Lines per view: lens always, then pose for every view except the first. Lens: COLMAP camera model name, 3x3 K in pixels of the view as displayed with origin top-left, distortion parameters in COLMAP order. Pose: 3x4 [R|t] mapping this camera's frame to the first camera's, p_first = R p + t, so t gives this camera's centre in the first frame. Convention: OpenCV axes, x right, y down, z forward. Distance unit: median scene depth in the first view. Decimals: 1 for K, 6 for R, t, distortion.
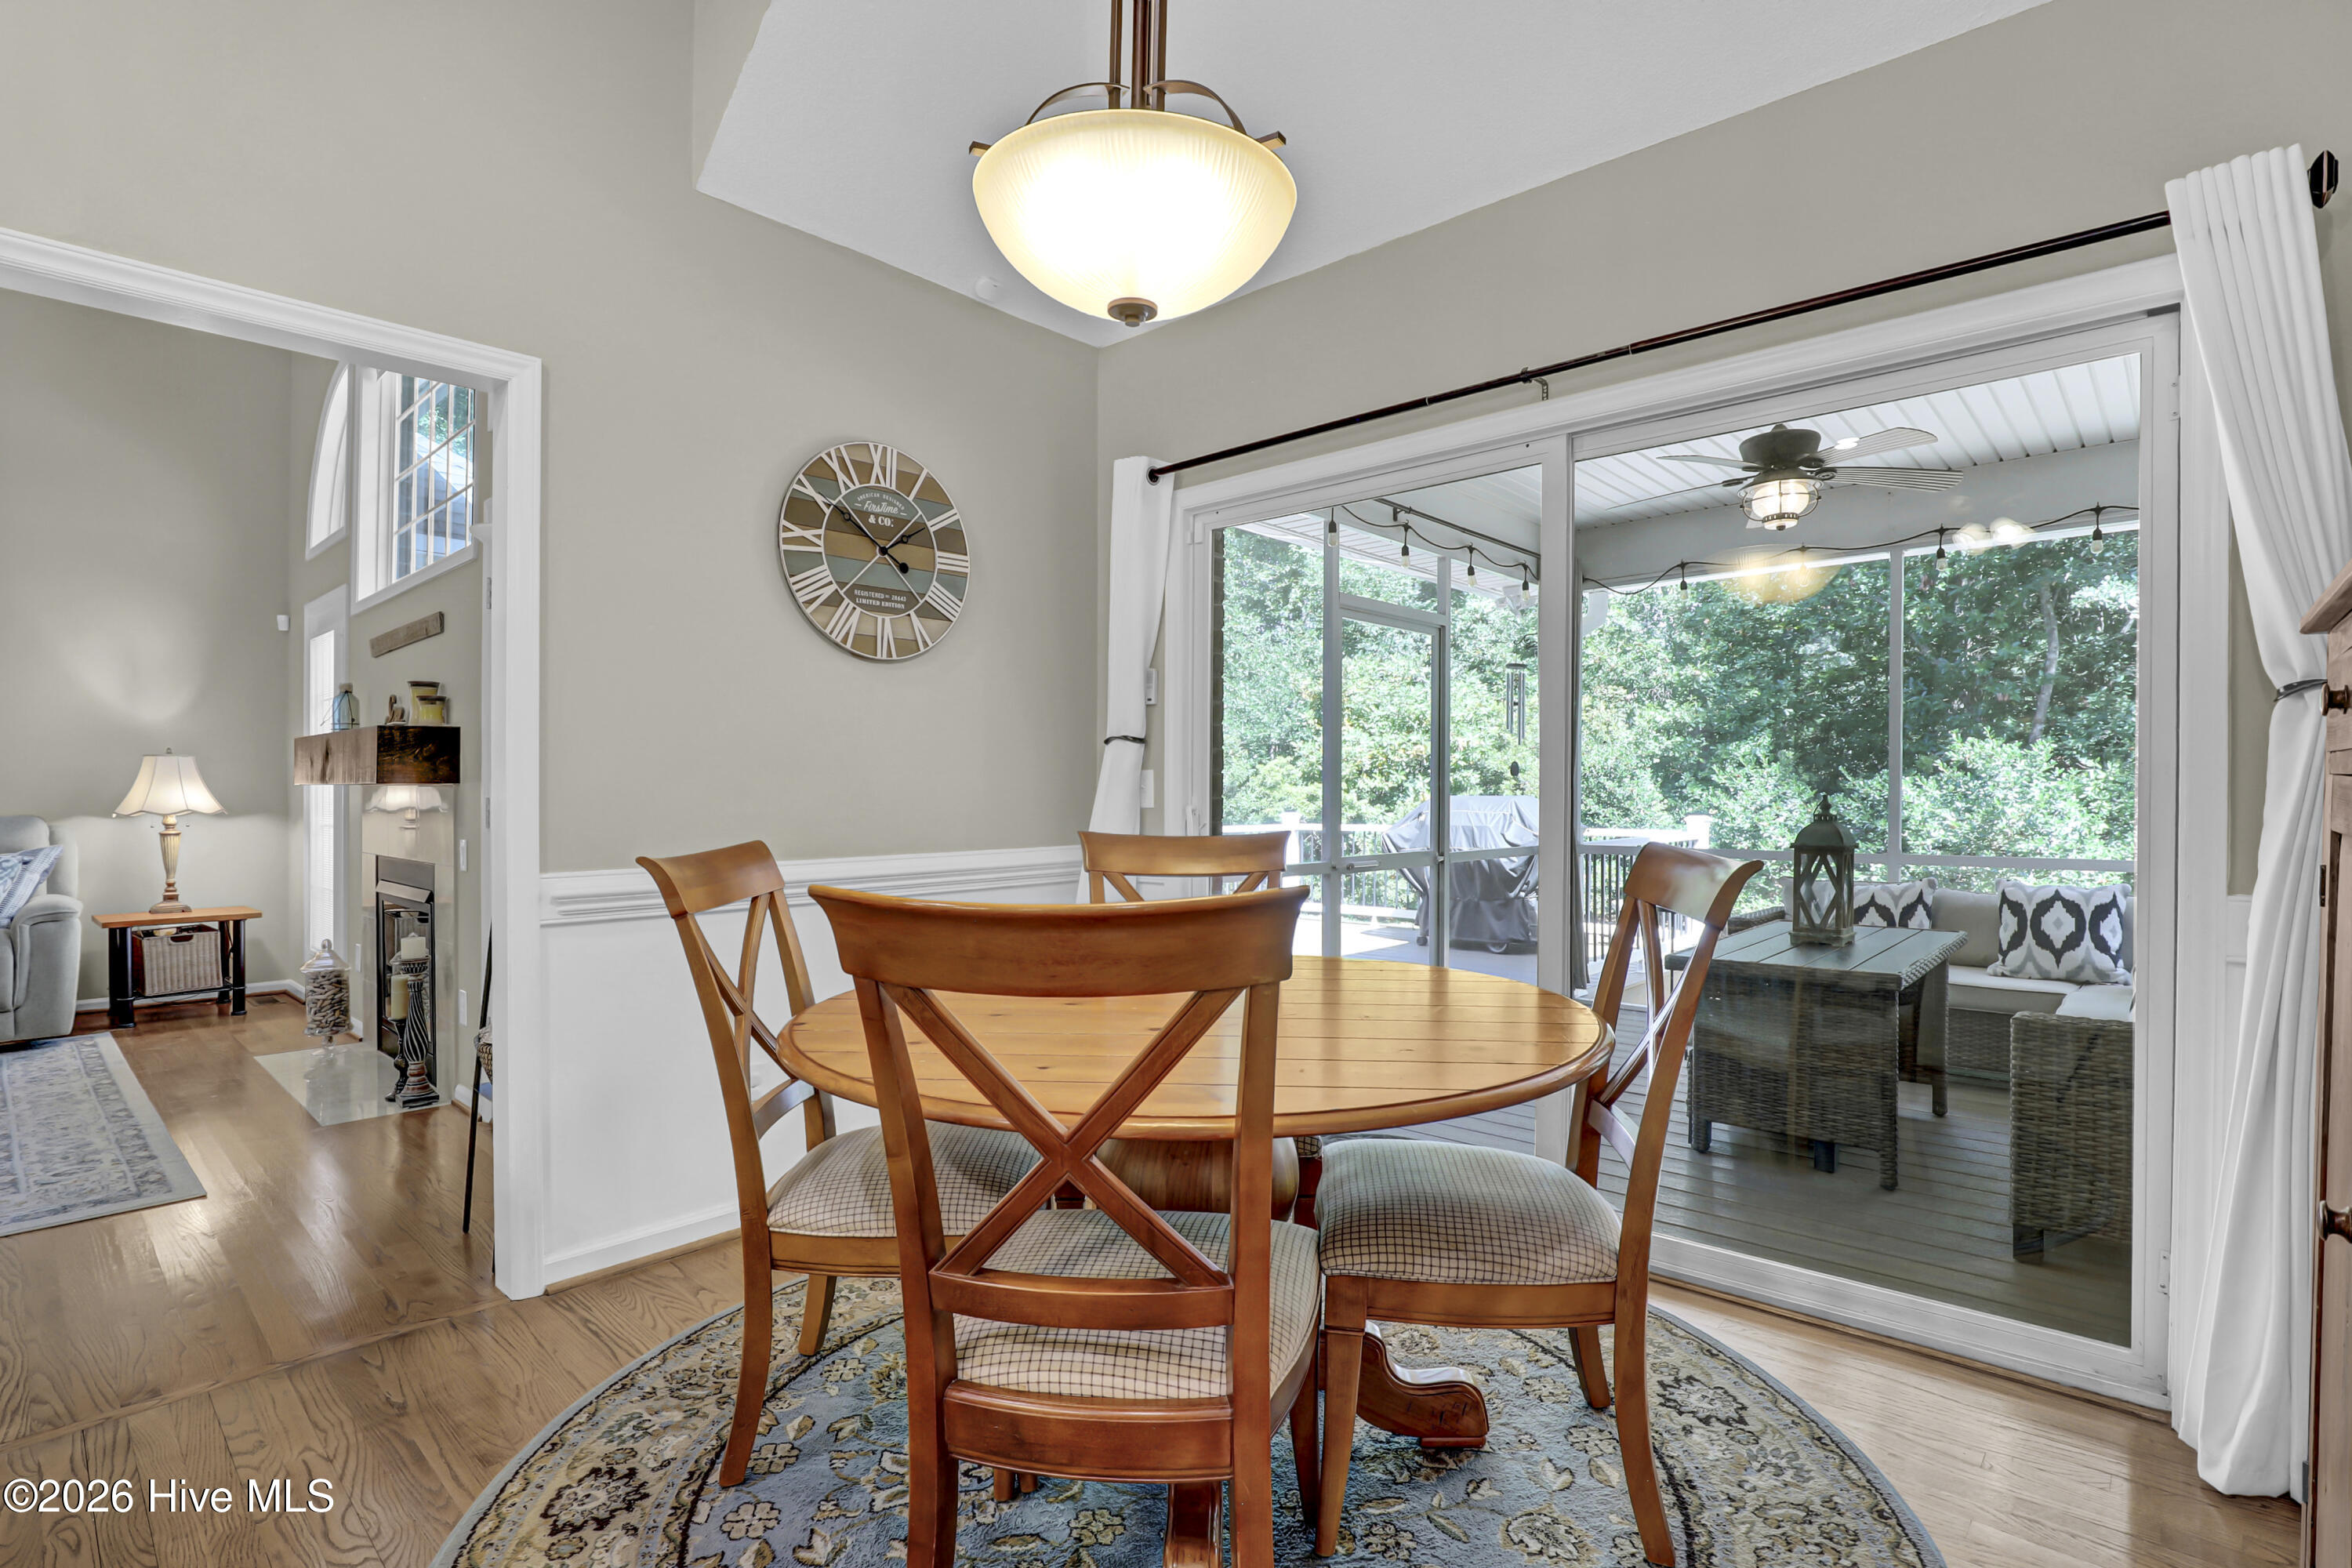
lens RADIAL K [[1124.7, 0, 1191.6], [0, 1124.7, 803.4], [0, 0, 1]] dist [-0.016050, 0.000130]
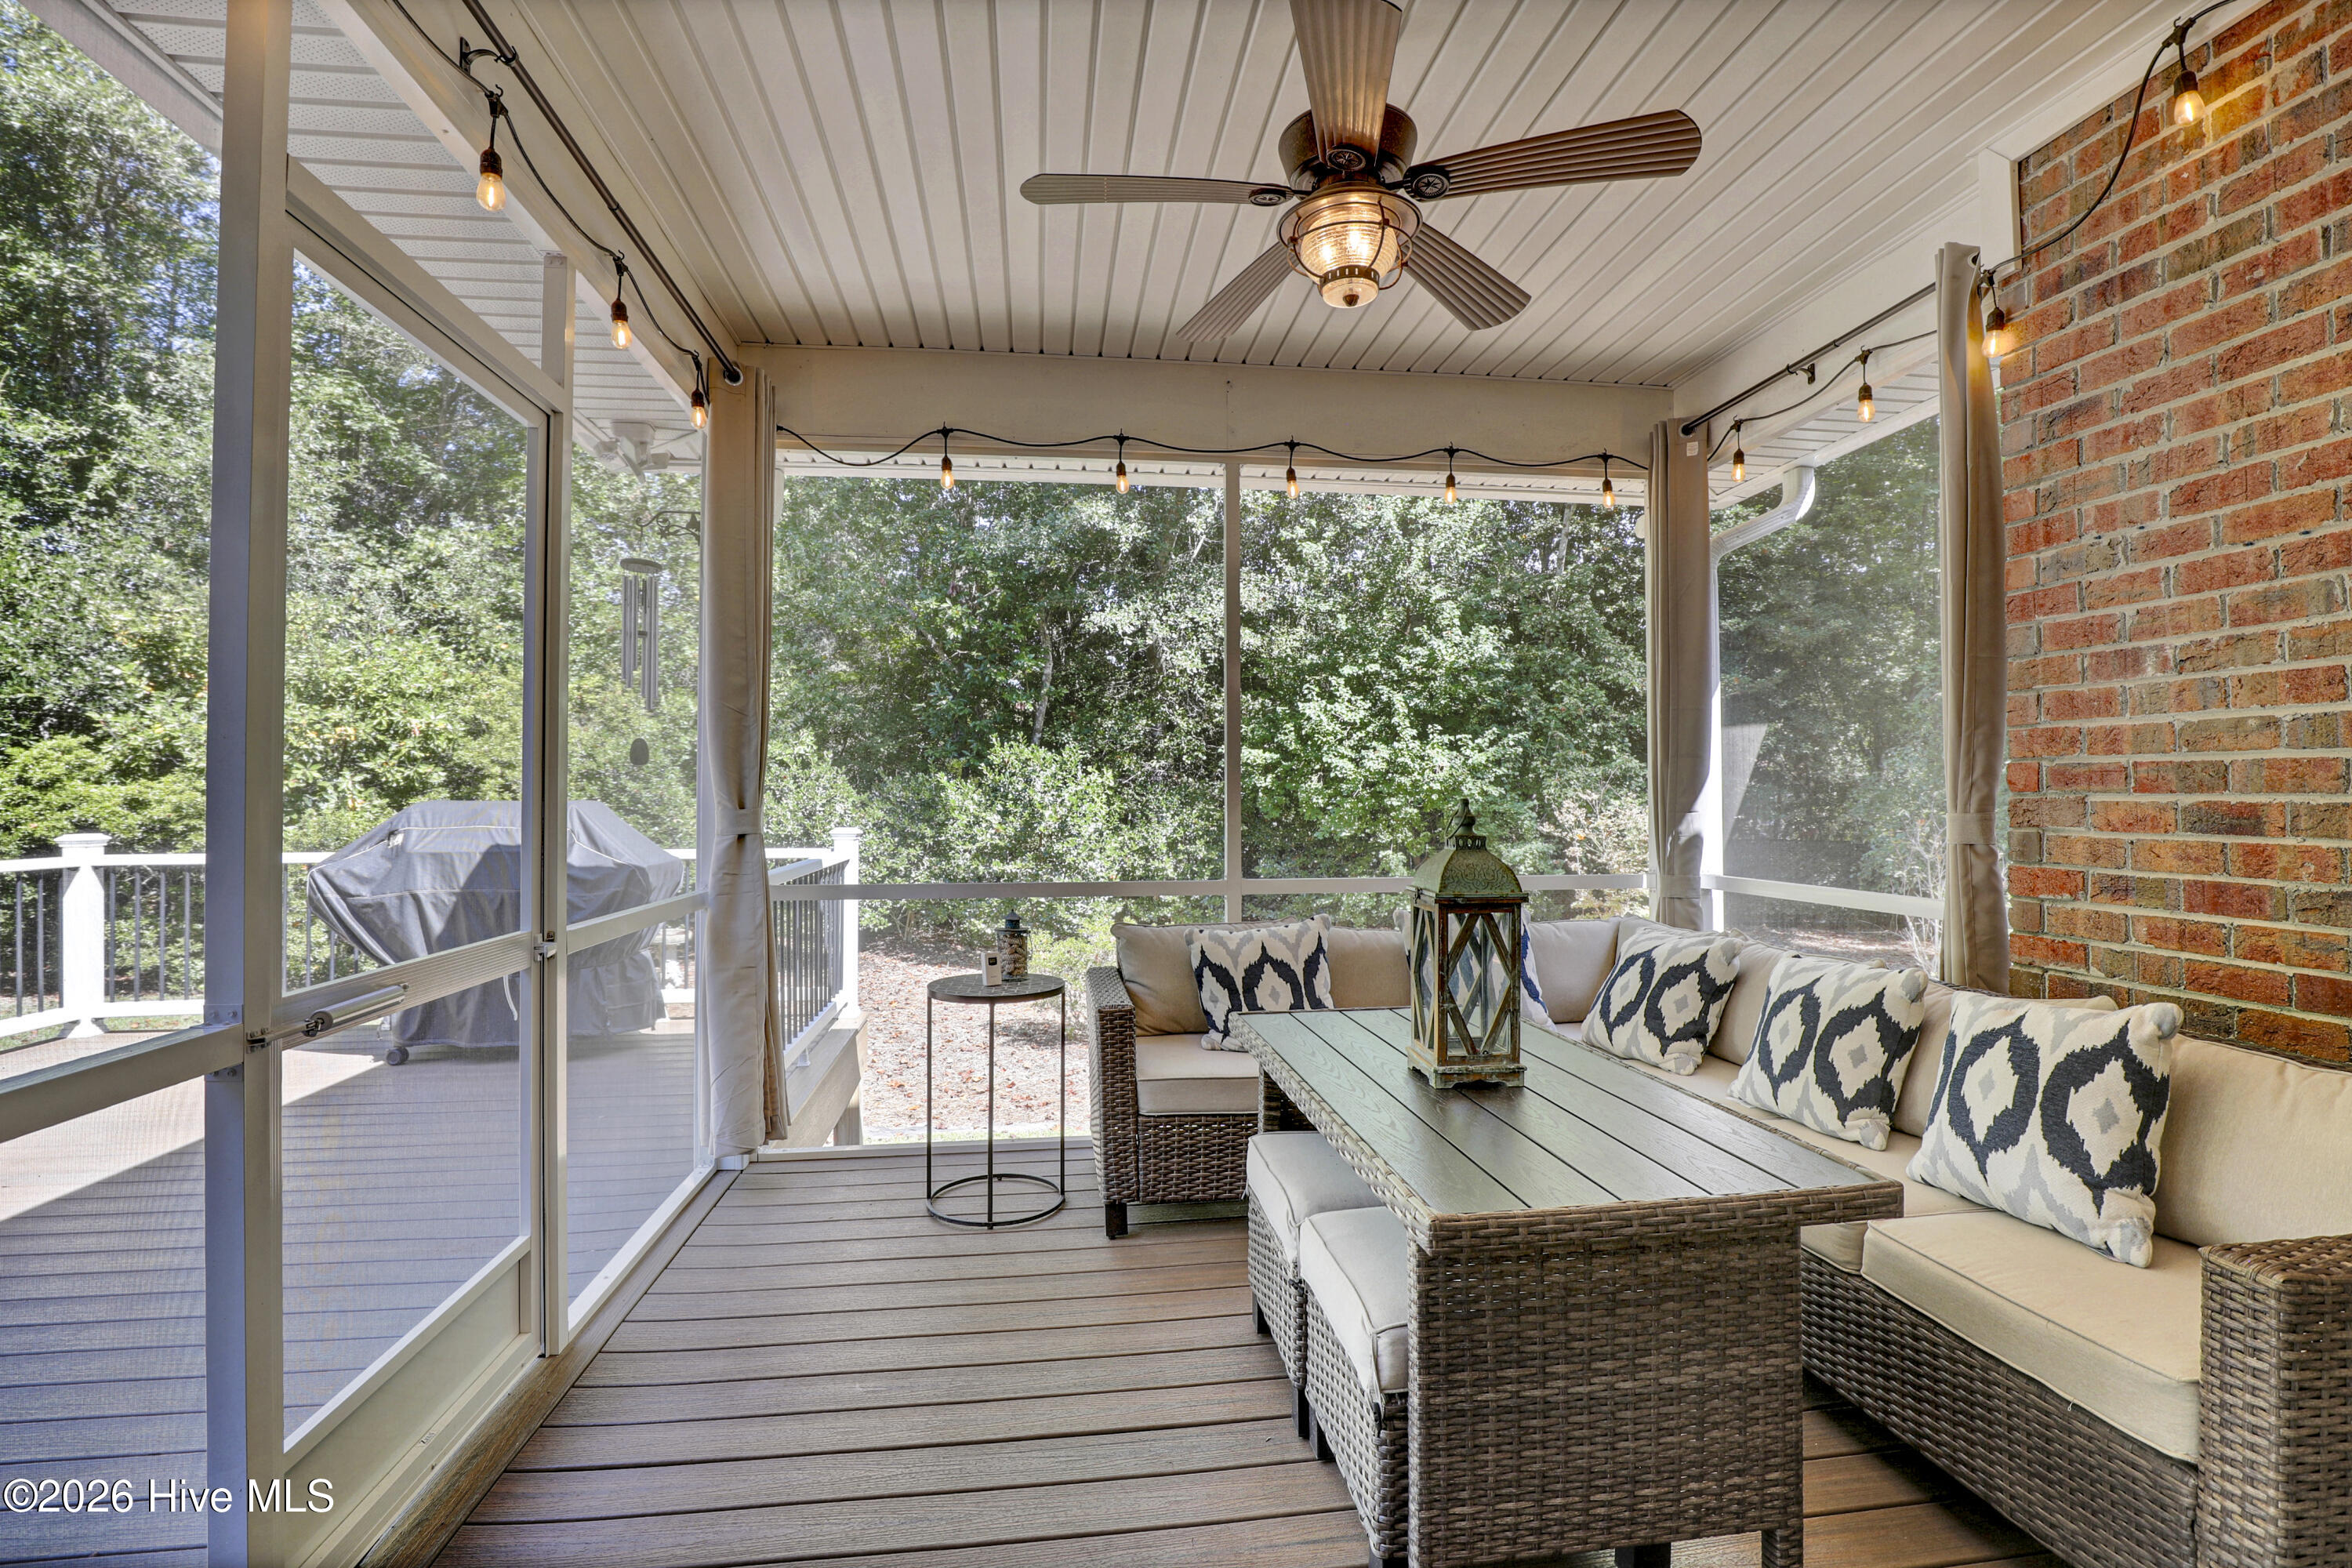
lens RADIAL K [[1107.2, 0, 1181.5], [0, 1107.2, 788.2], [0, 0, 1]] dist [-0.025824, 0.002745]
pose [[0.639291, 0.005644, 0.768944, 0.018435], [0.007172, 0.999886, -0.013302, -0.001618], [-0.768931, 0.014019, 0.639178, 0.189855]]
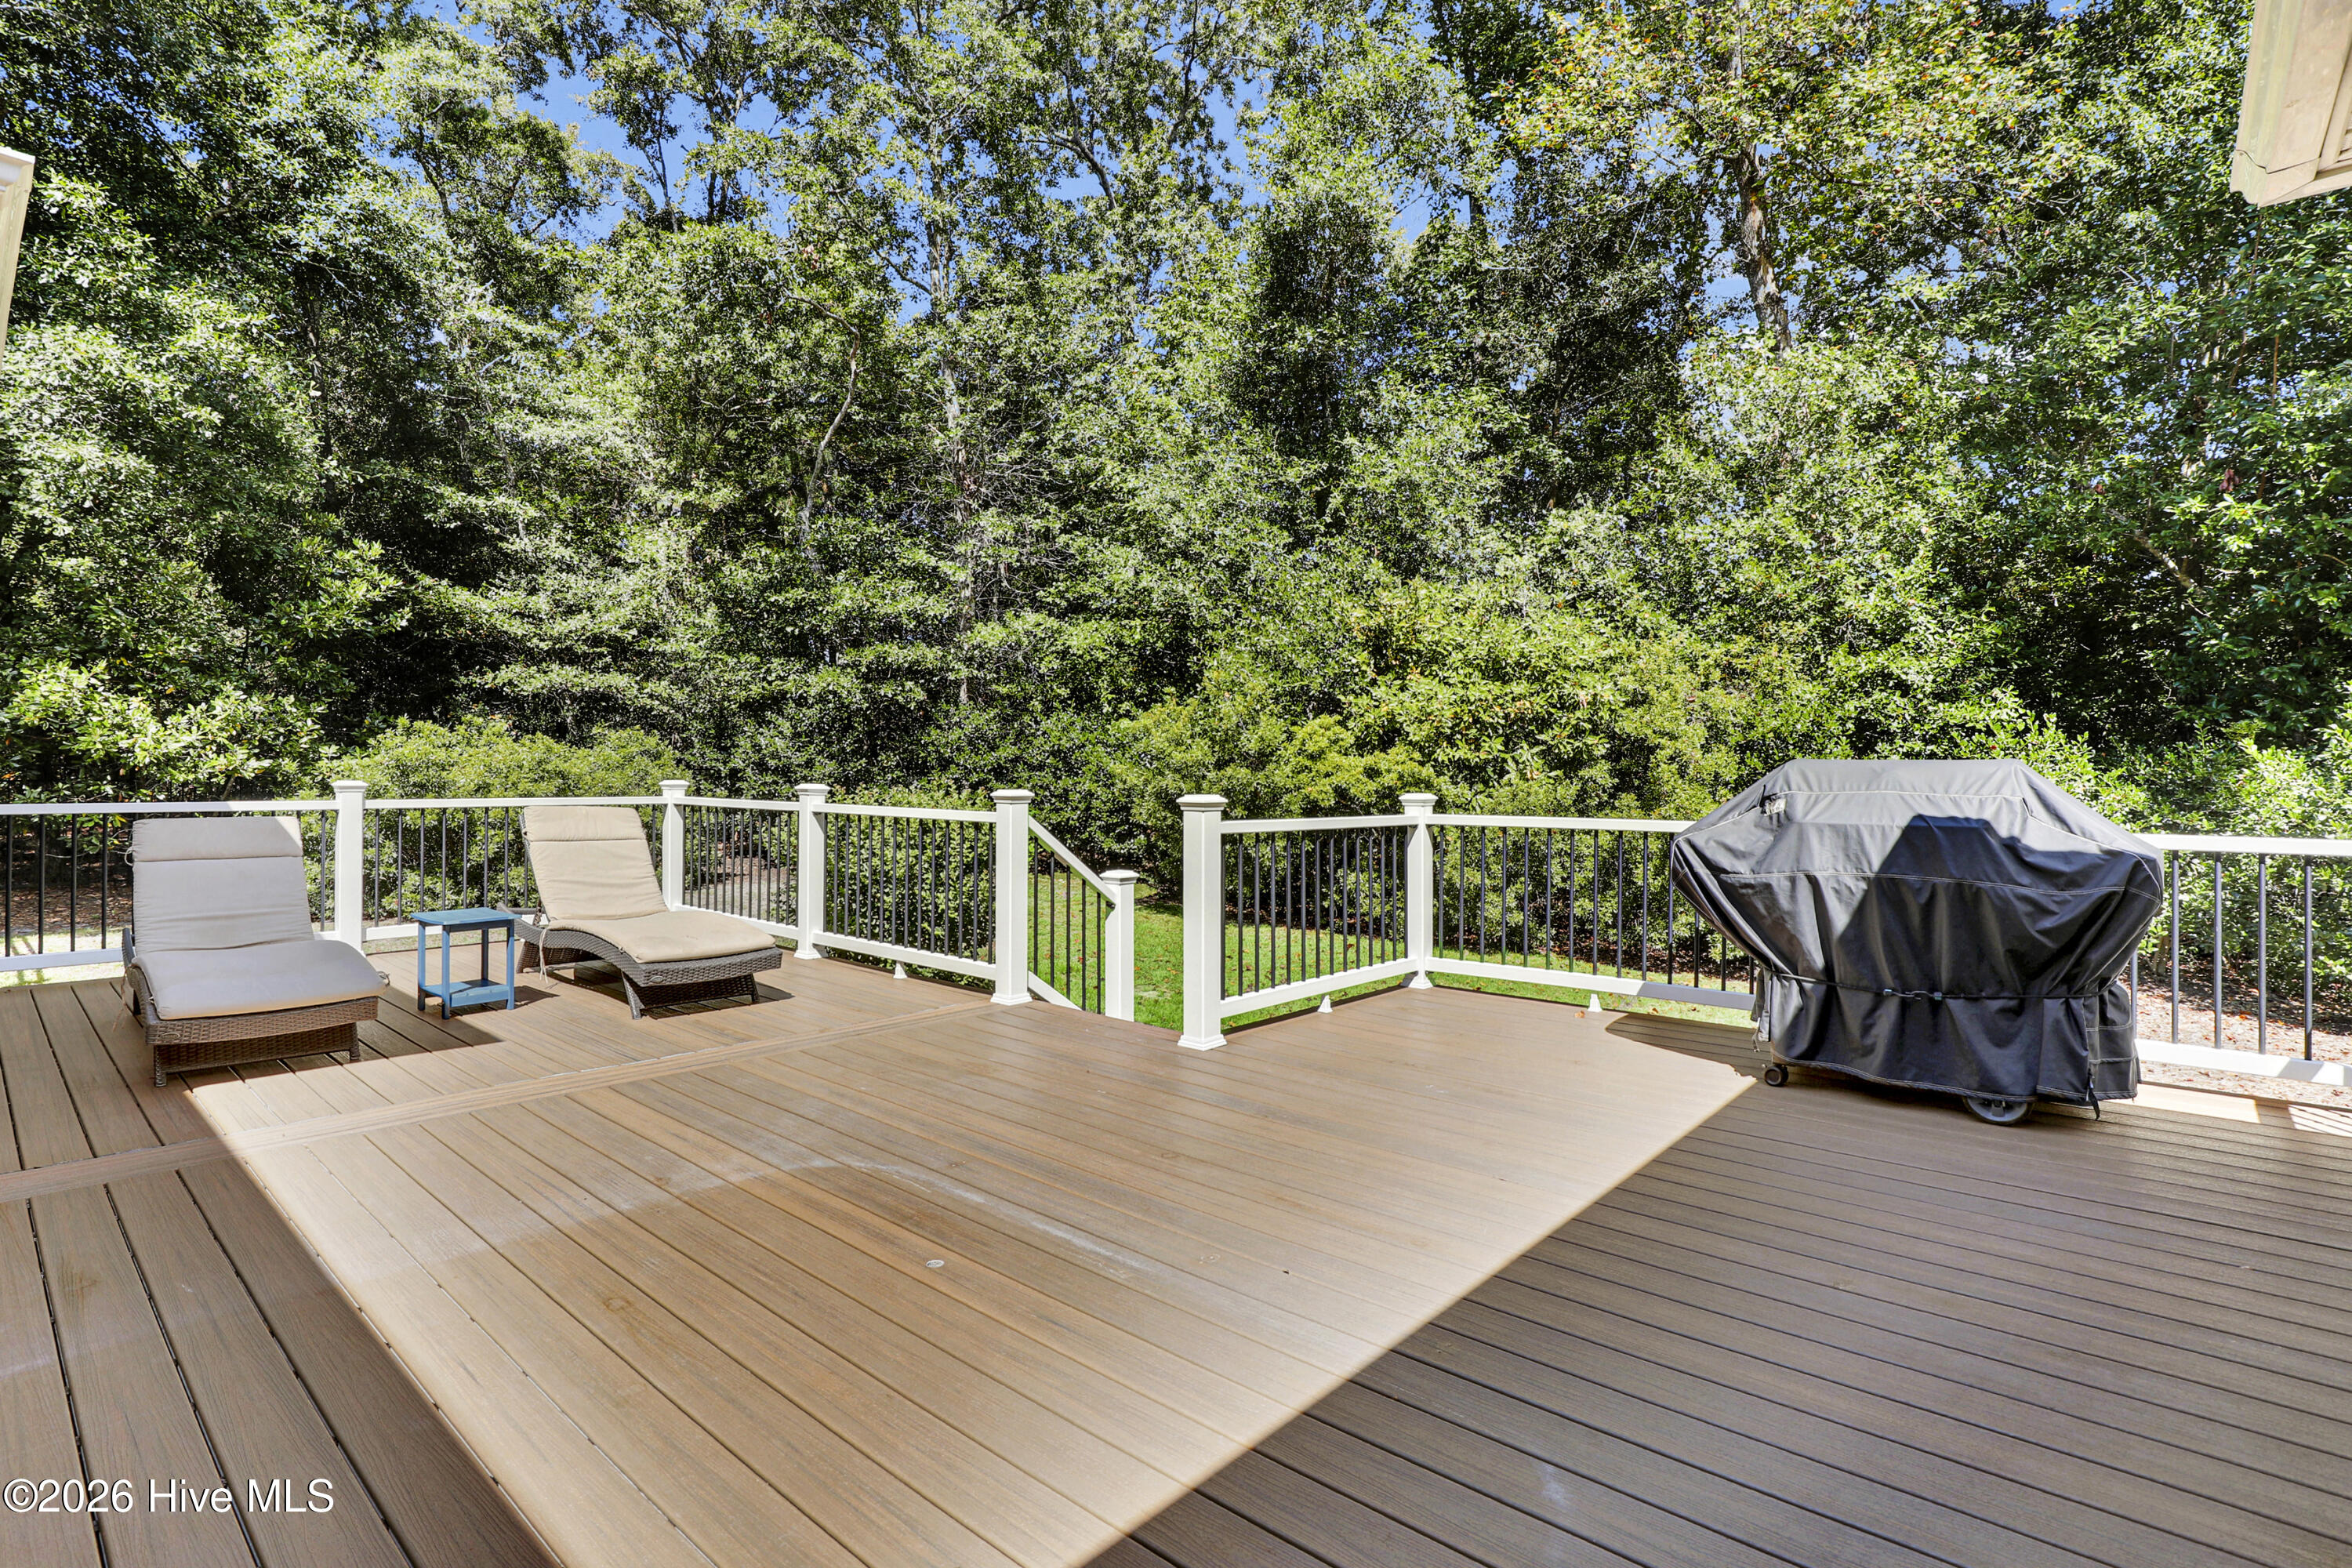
lens RADIAL K [[1107.2, 0, 1174.7], [0, 1107.2, 777.3], [0, 0, 1]] dist [-0.025824, 0.002745]
pose [[0.999822, 0.011090, 0.015269, -0.027107], [-0.010994, 0.999919, -0.006364, 0.003809], [-0.015339, 0.006195, 0.999863, 0.311610]]
